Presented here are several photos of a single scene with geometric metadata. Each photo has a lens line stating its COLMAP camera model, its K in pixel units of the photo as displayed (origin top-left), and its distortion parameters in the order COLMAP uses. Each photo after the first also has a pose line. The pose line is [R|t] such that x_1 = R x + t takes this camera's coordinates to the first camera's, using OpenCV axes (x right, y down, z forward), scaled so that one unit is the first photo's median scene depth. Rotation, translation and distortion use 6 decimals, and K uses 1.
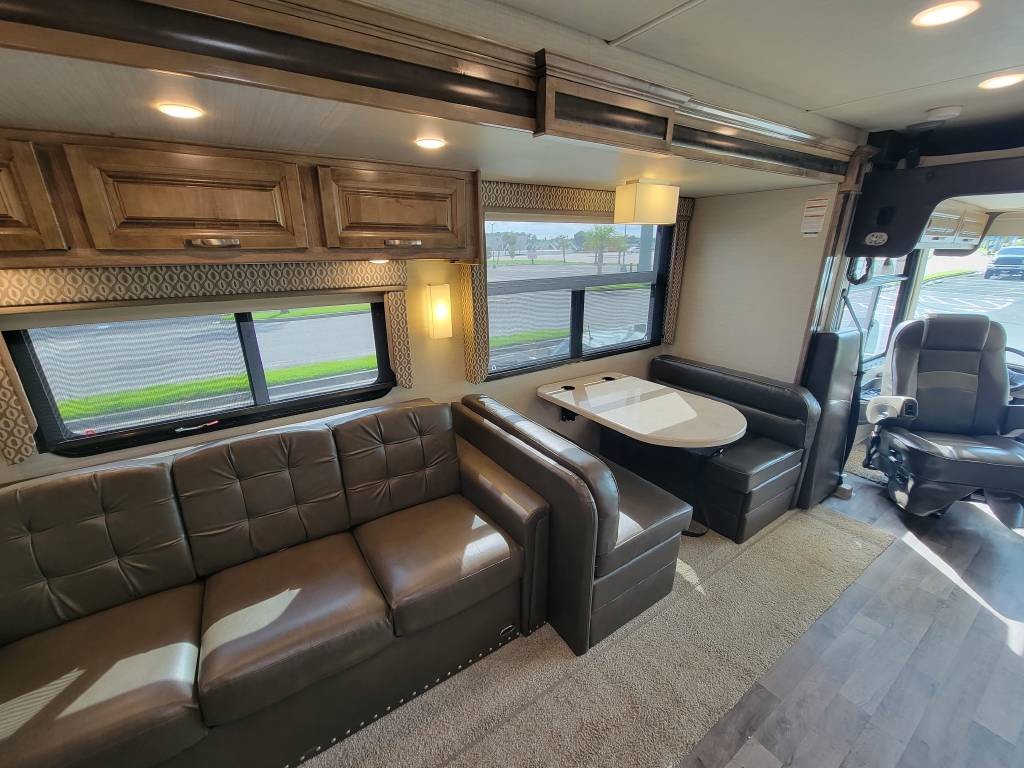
lens RADIAL K [[419.4, 0, 505.3], [0, 419.4, 400.3], [0, 0, 1]] dist [-0.001305, -0.002195]
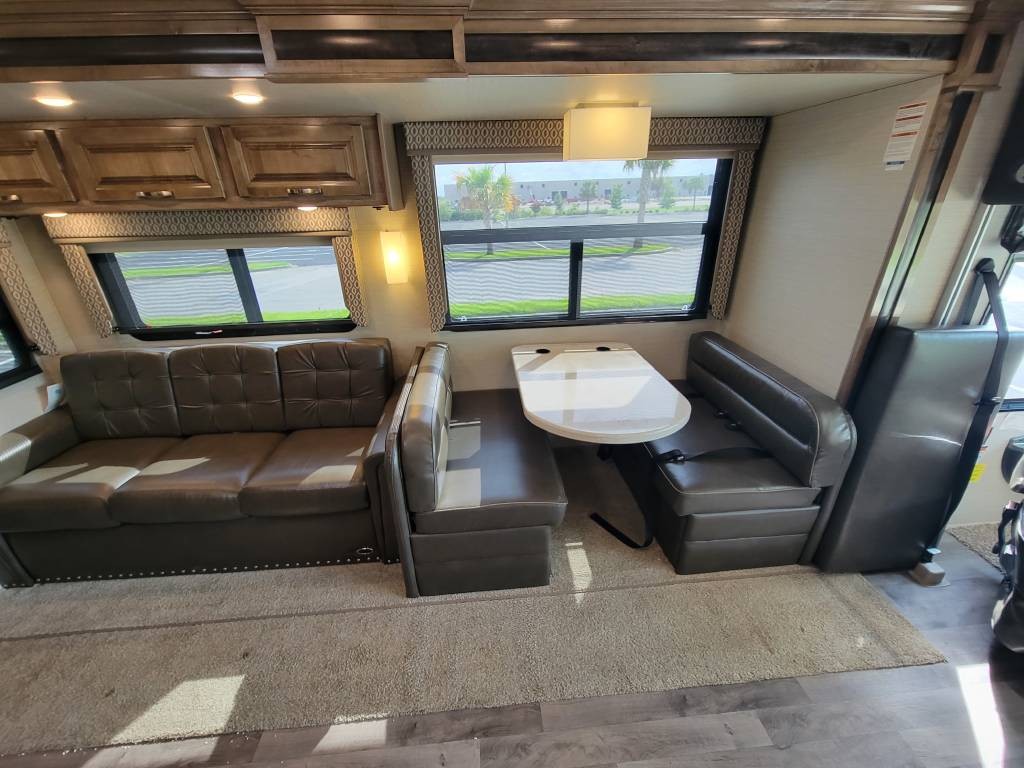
lens RADIAL K [[419.4, 0, 498.1], [0, 419.4, 399.3], [0, 0, 1]] dist [-0.001305, -0.002195]
pose [[0.873922, 0.205454, -0.440509, 0.648451], [-0.153750, 0.976587, 0.150459, -0.065929], [0.461108, -0.063761, 0.885050, 0.172873]]
